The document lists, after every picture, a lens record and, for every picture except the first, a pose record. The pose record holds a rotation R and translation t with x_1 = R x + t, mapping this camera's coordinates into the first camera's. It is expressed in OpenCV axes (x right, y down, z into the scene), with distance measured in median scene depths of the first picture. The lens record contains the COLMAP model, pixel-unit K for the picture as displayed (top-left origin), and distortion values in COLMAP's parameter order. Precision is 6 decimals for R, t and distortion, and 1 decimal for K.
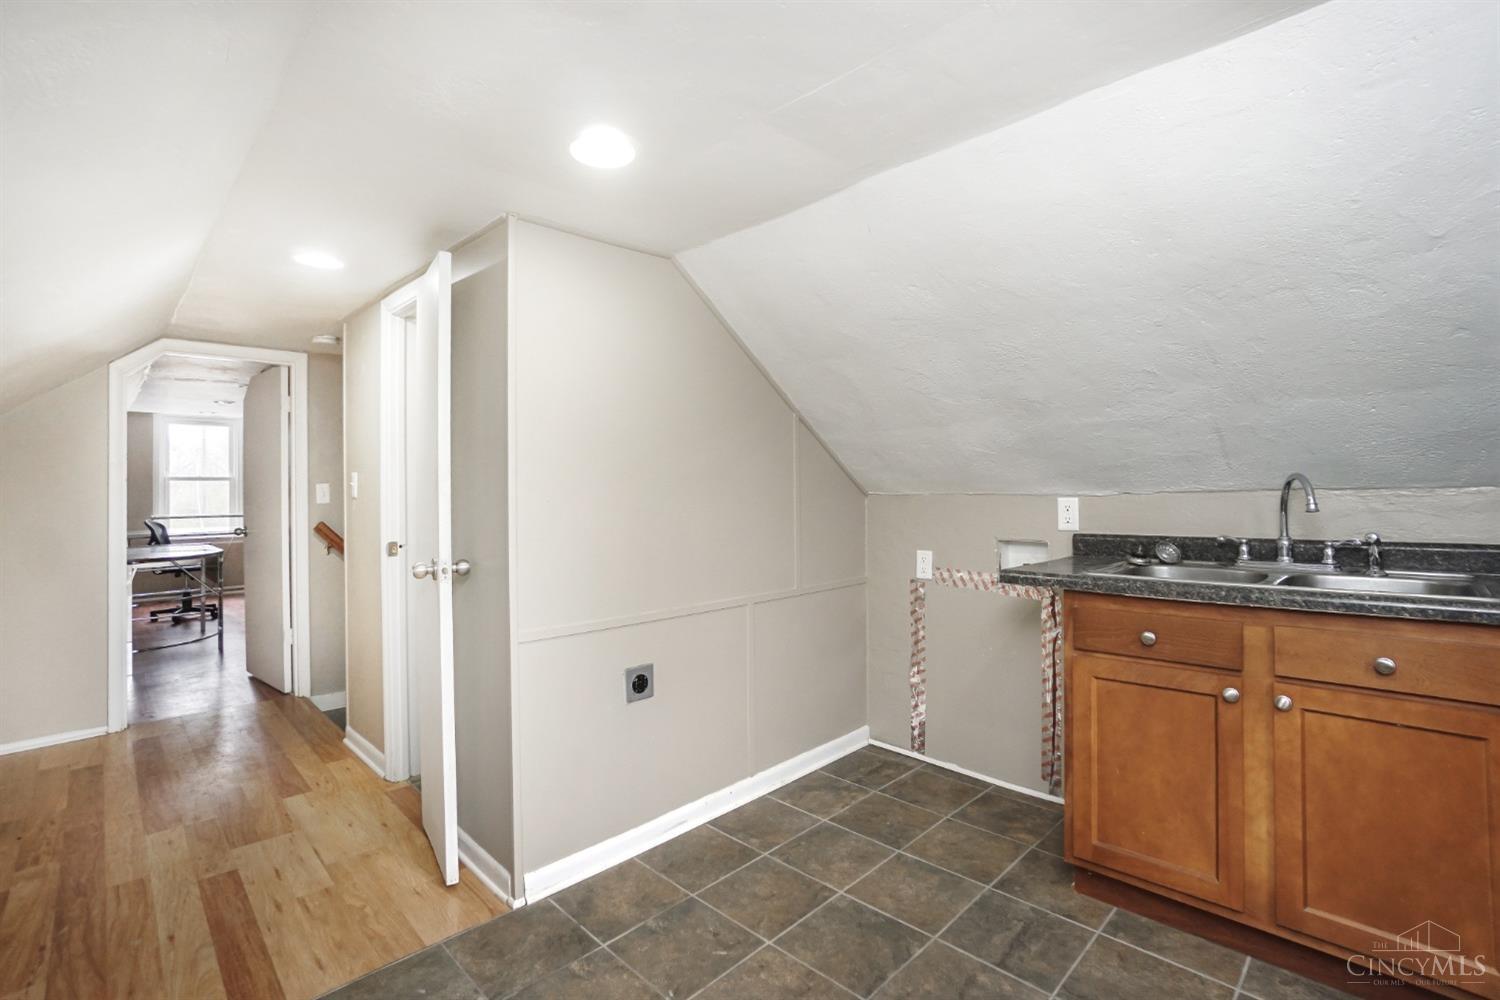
lens RADIAL K [[677.0, 0, 739.5], [0, 677.0, 482.7], [0, 0, 1]] dist [-0.069107, 0.026560]
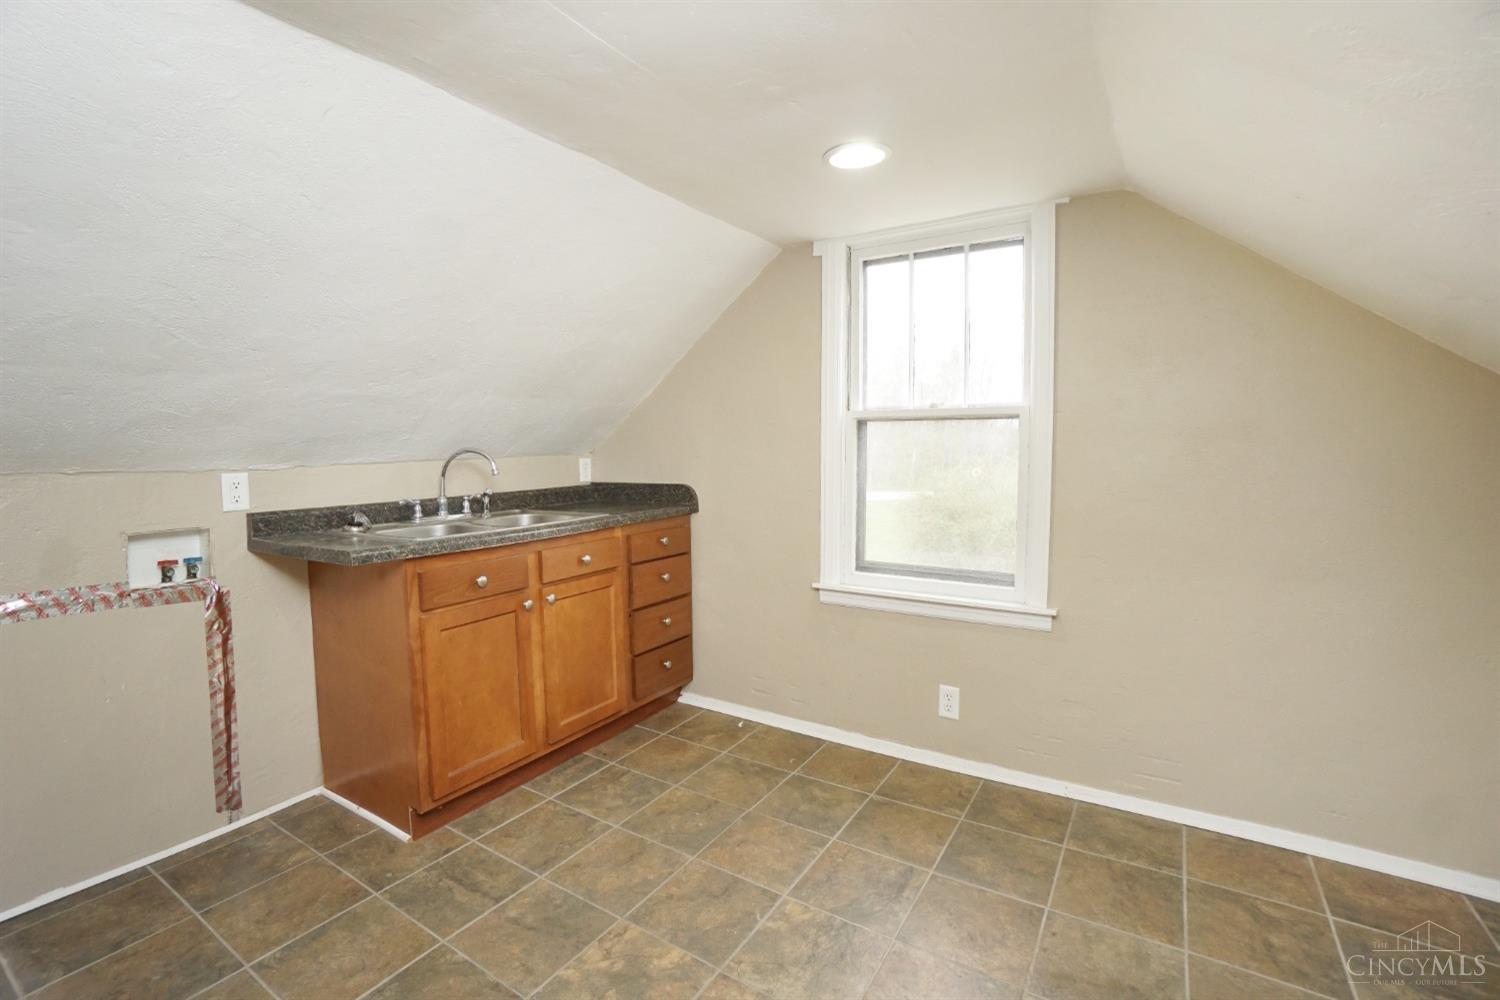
lens RADIAL K [[661.7, 0, 740.0], [0, 661.7, 482.7], [0, 0, 1]] dist [-0.066131, 0.024226]
pose [[-0.198603, -0.039940, 0.979266, -0.629621], [0.001747, 0.999153, 0.041106, 0.002883], [-0.980079, 0.009875, -0.198365, 0.733742]]
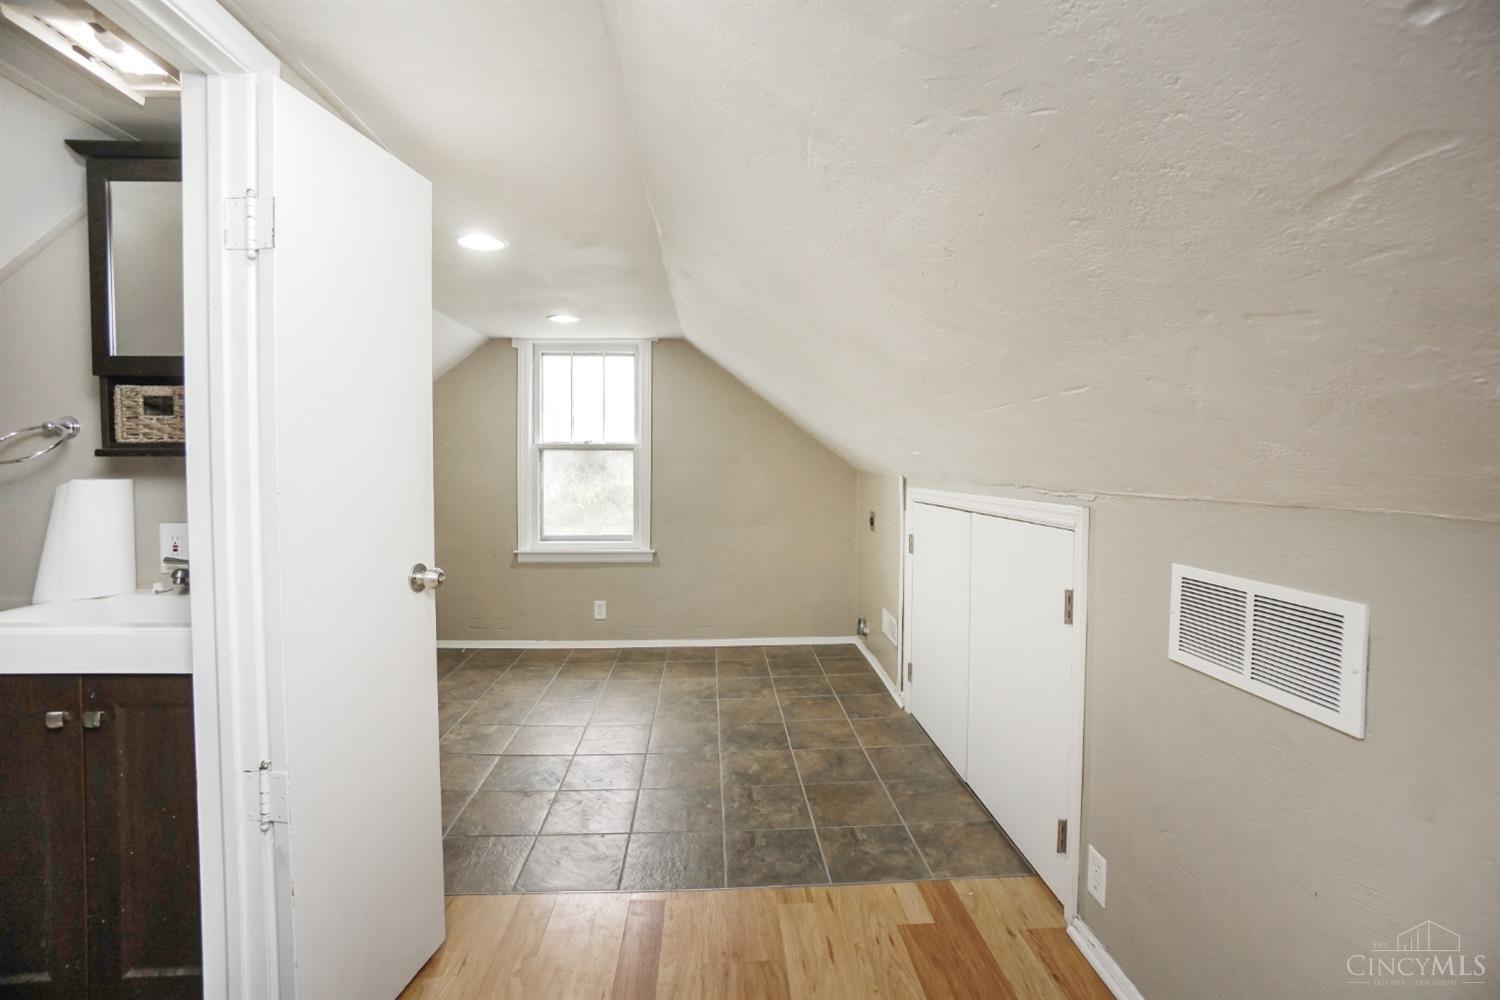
lens RADIAL K [[661.7, 0, 740.0], [0, 661.7, 482.7], [0, 0, 1]] dist [-0.066131, 0.024226]
pose [[-0.738452, -0.001946, 0.674303, -0.679106], [0.008234, 0.999895, 0.011902, 0.004284], [-0.674255, 0.014341, -0.738359, 0.780699]]
